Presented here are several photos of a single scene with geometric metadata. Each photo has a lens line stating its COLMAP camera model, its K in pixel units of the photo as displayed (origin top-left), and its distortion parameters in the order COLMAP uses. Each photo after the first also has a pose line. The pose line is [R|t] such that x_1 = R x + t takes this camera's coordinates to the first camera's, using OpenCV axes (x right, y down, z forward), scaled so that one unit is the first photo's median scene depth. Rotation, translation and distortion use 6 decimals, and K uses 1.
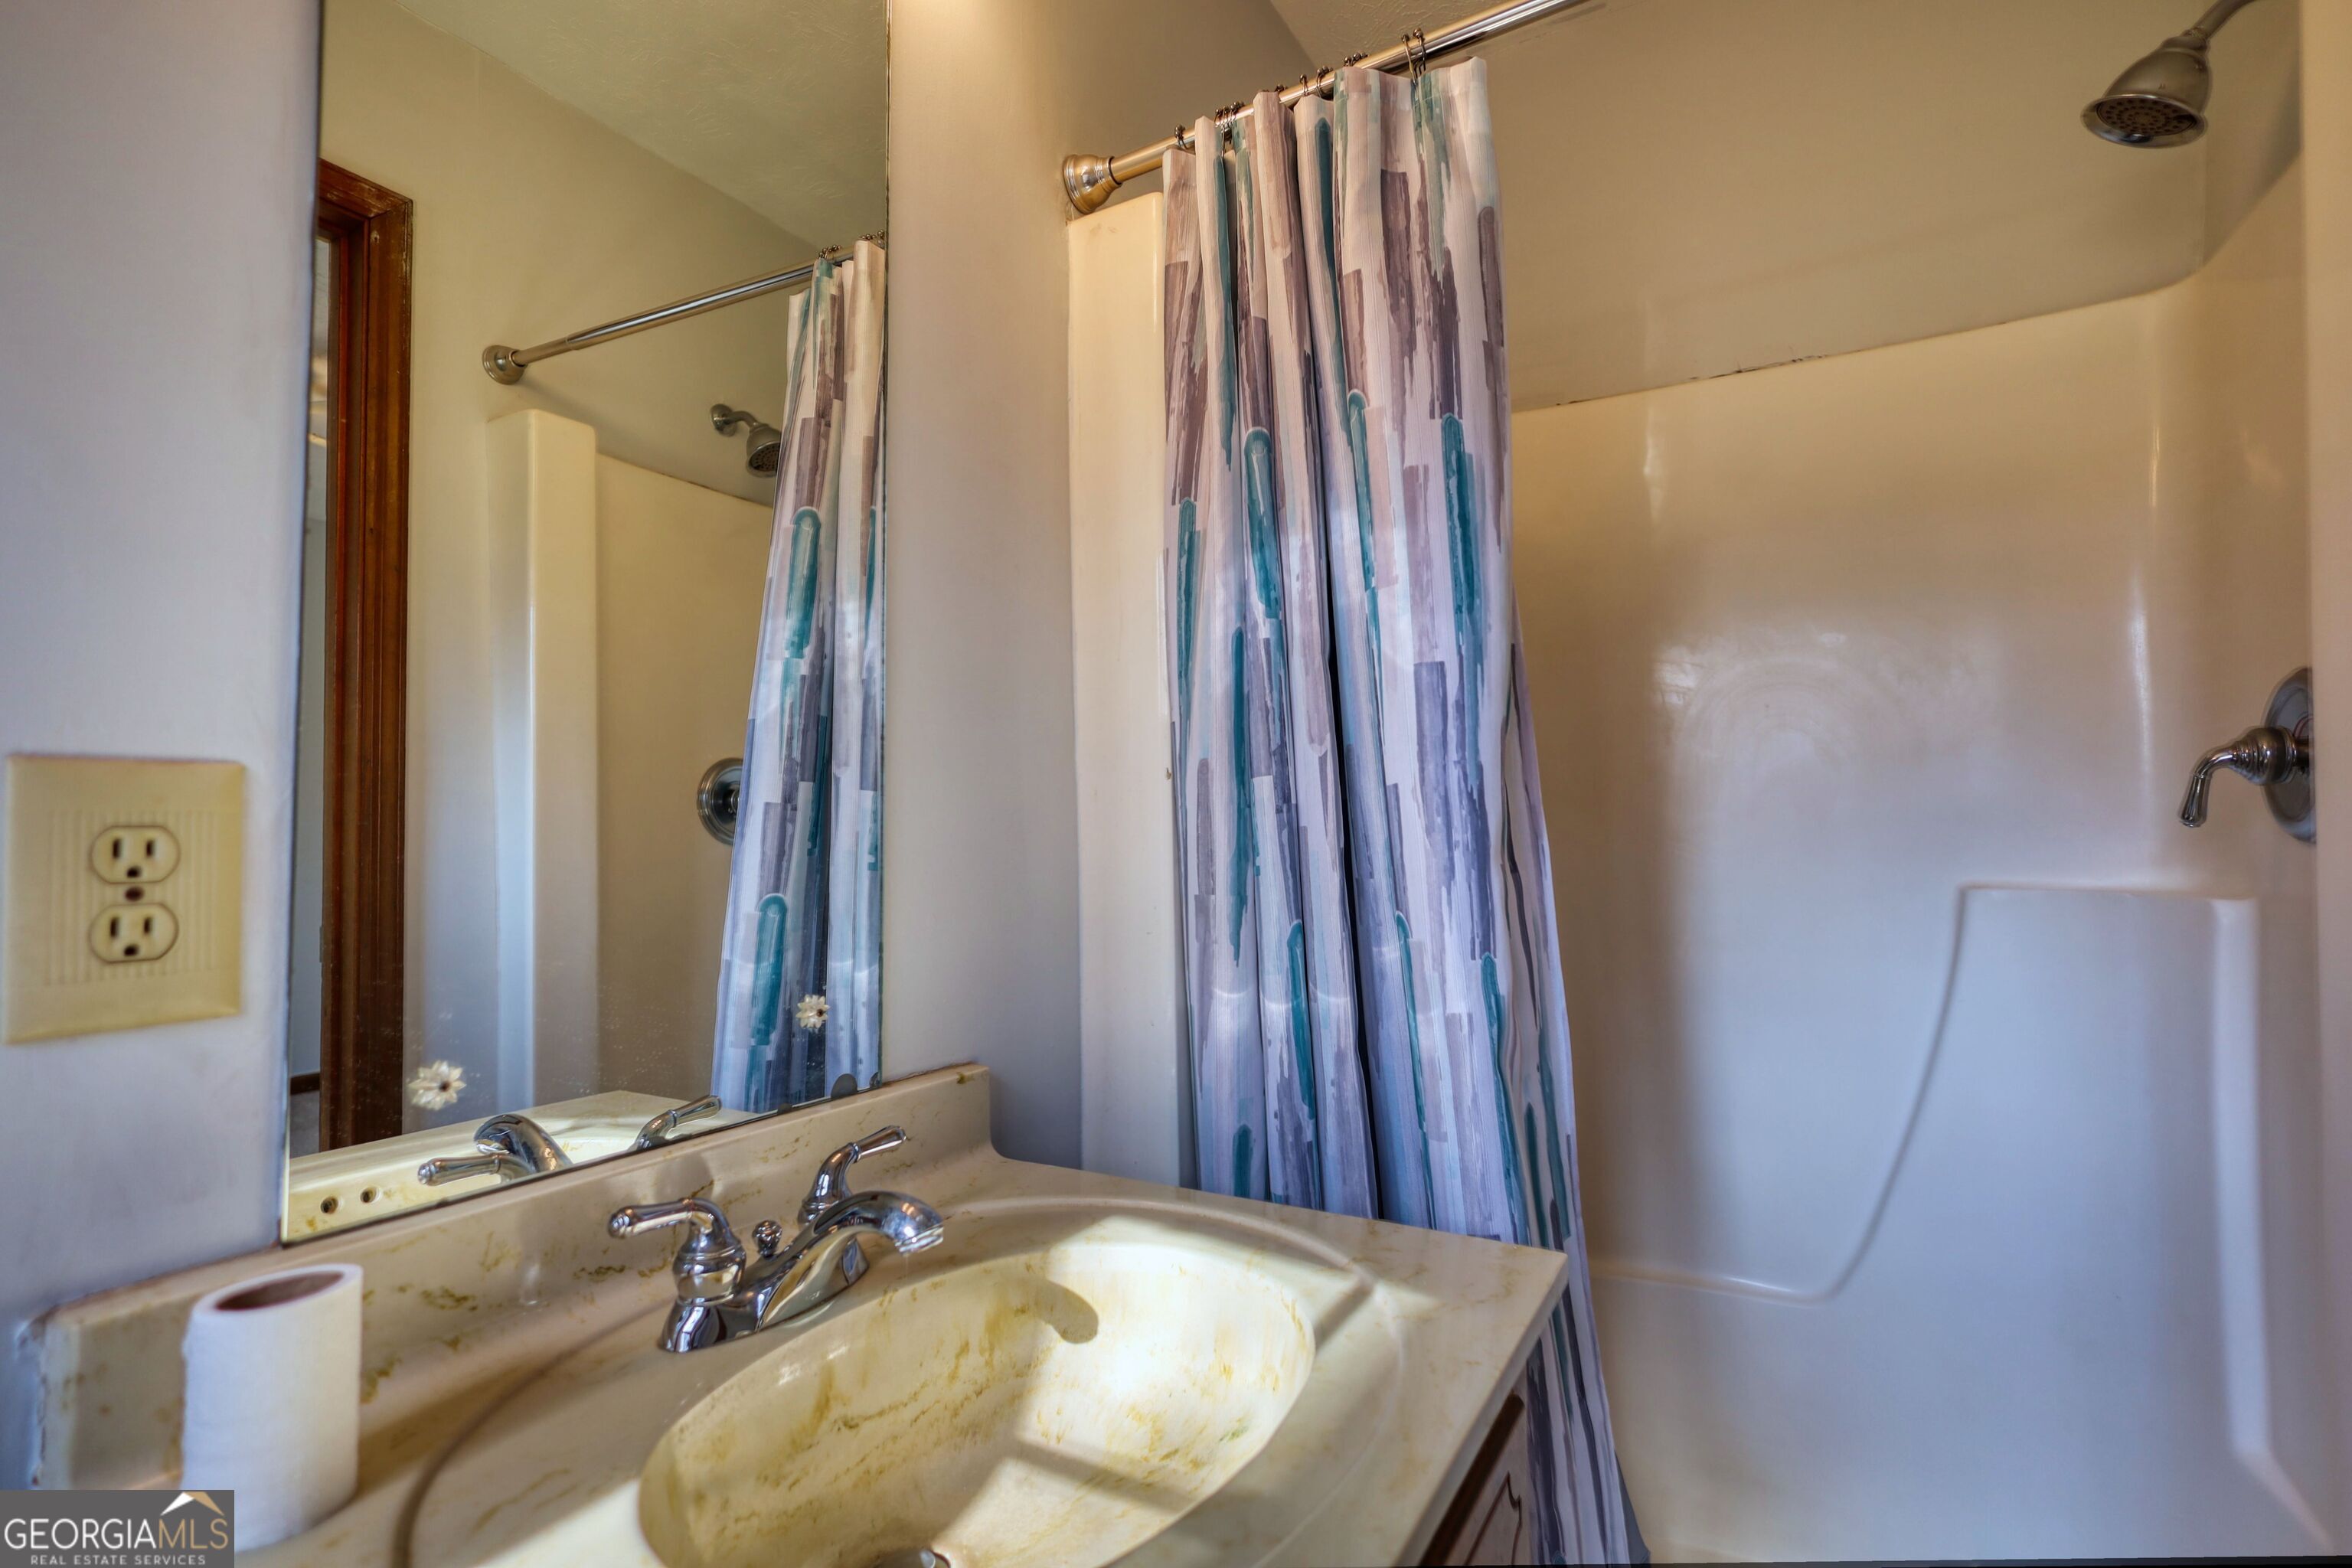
lens RADIAL K [[1095.9, 0, 1179.9], [0, 1095.9, 790.5], [0, 0, 1]] dist [-0.003401, 0.001328]
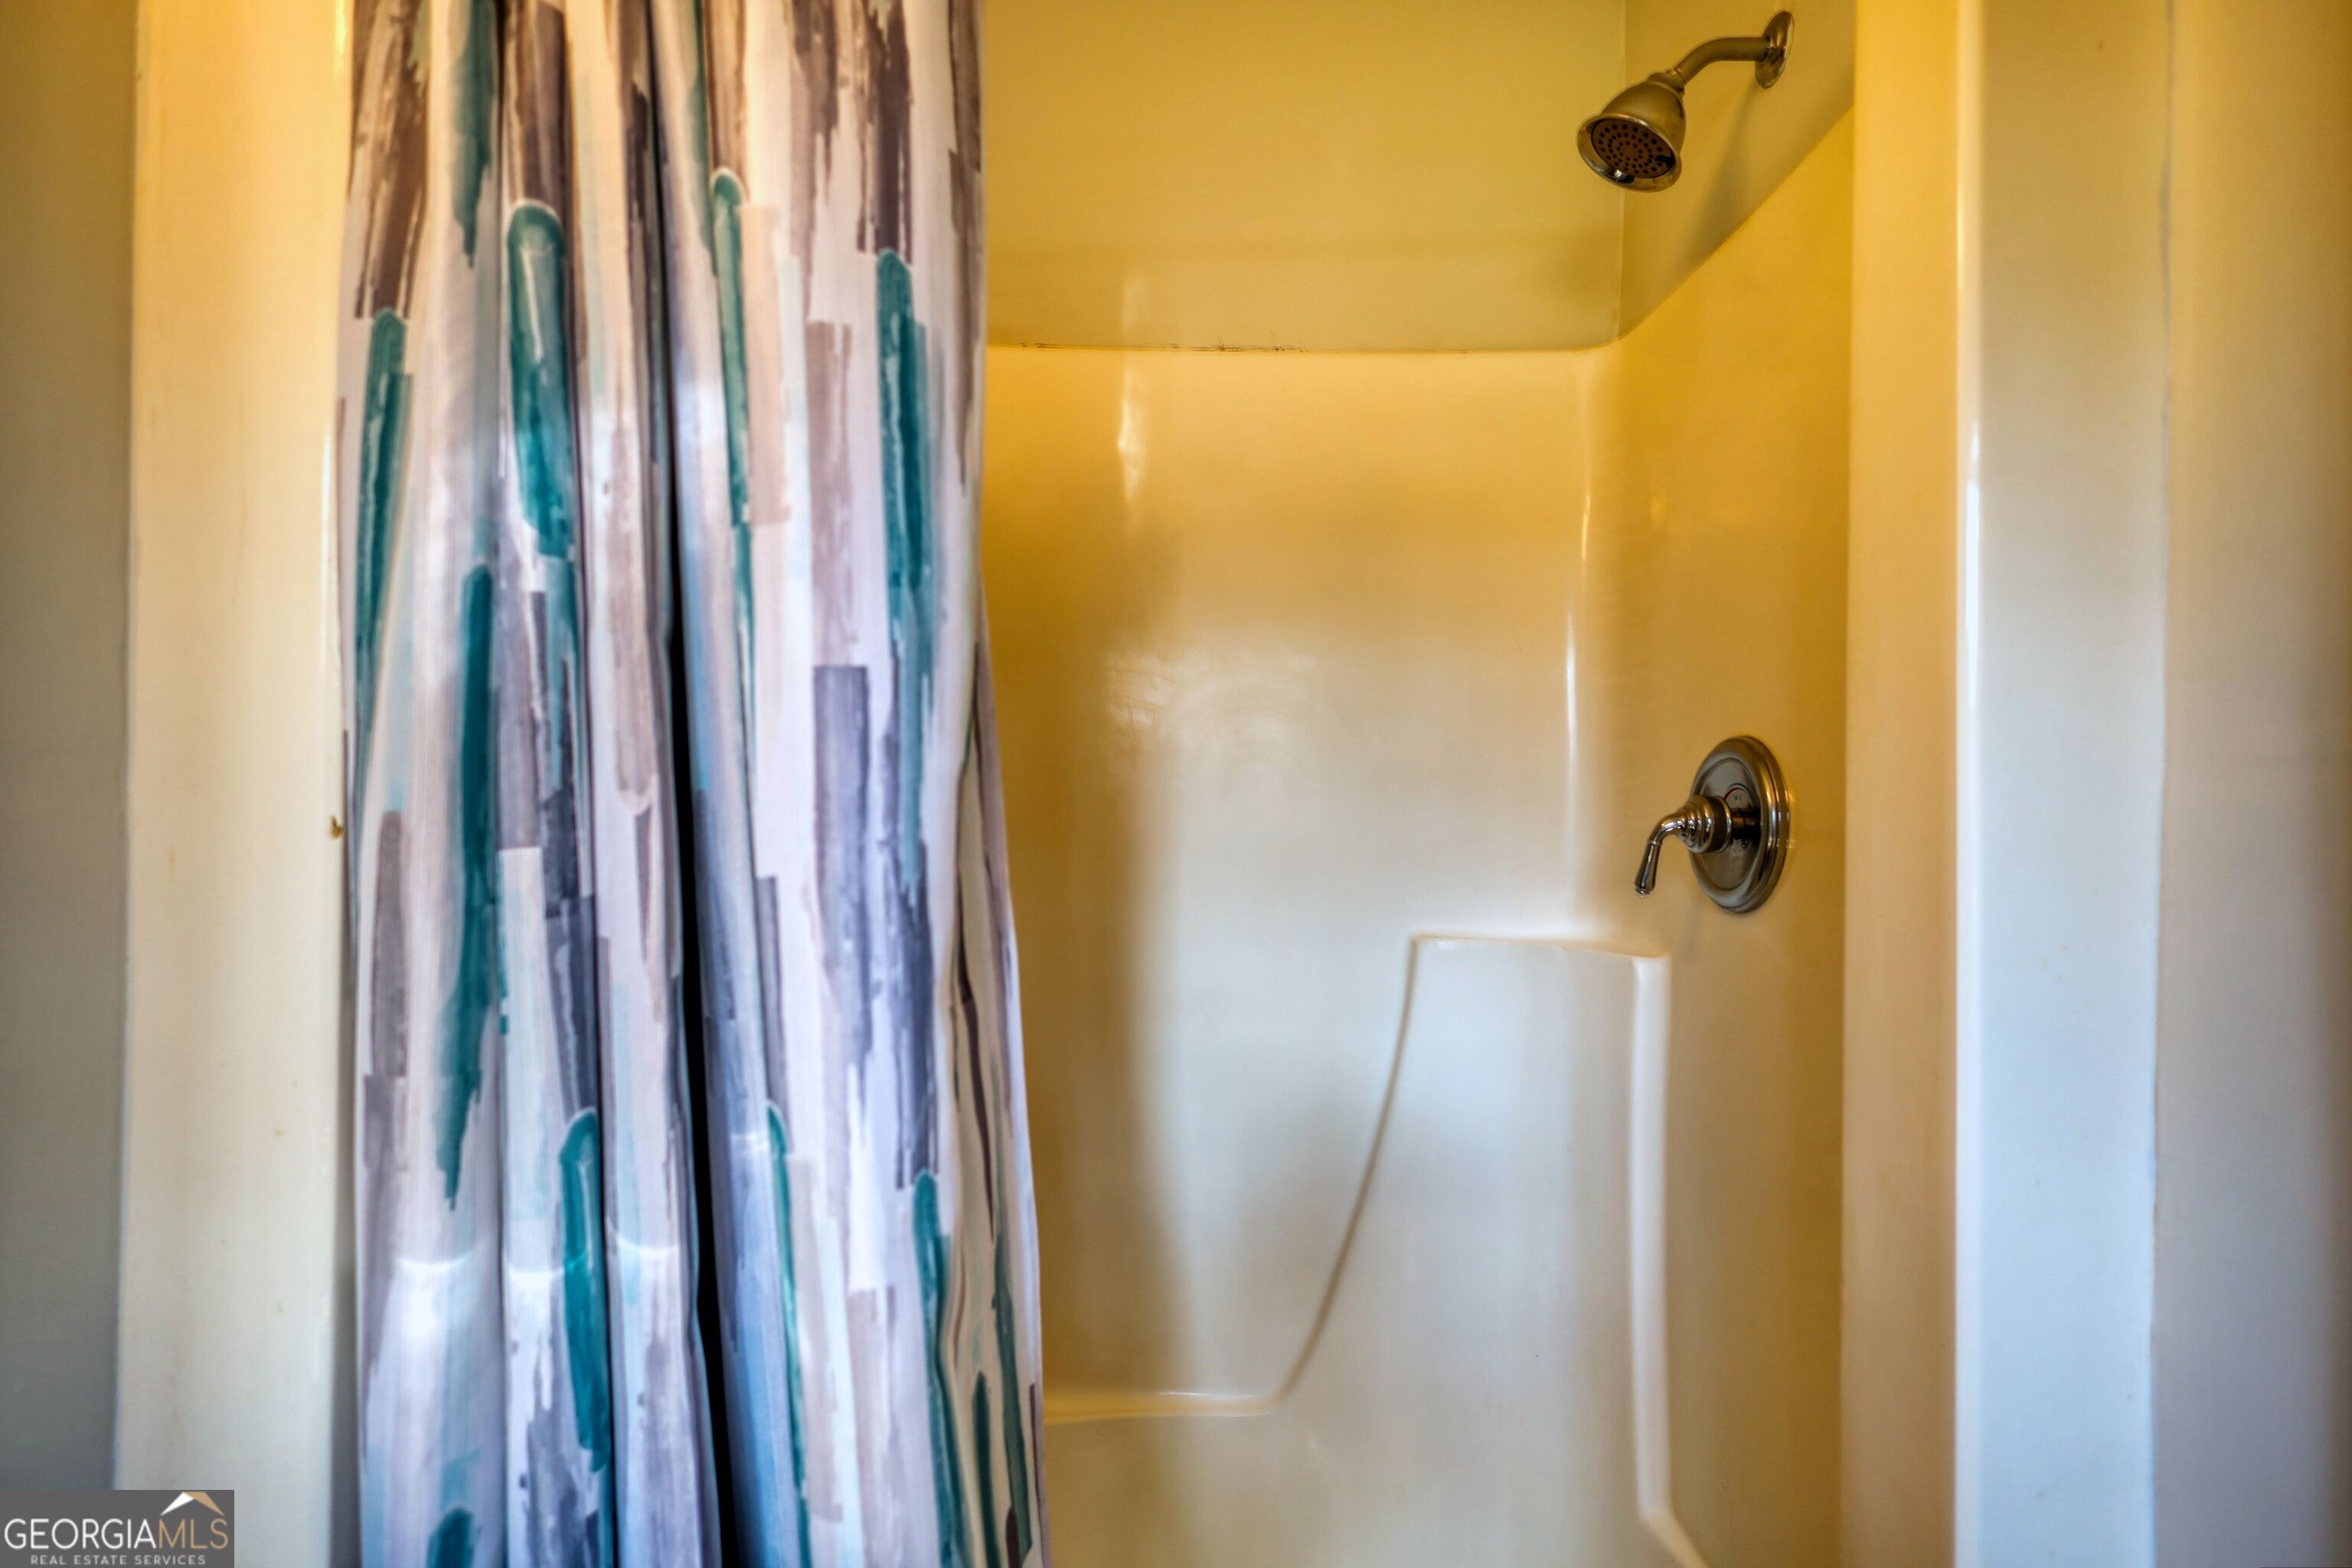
lens RADIAL K [[1095.9, 0, 1177.2], [0, 1095.9, 786.0], [0, 0, 1]] dist [-0.003401, 0.001328]
pose [[0.872489, 0.027427, 0.487864, 0.094671], [-0.036331, 0.999301, 0.008796, -0.060277], [-0.487282, -0.025399, 0.872875, 0.377227]]
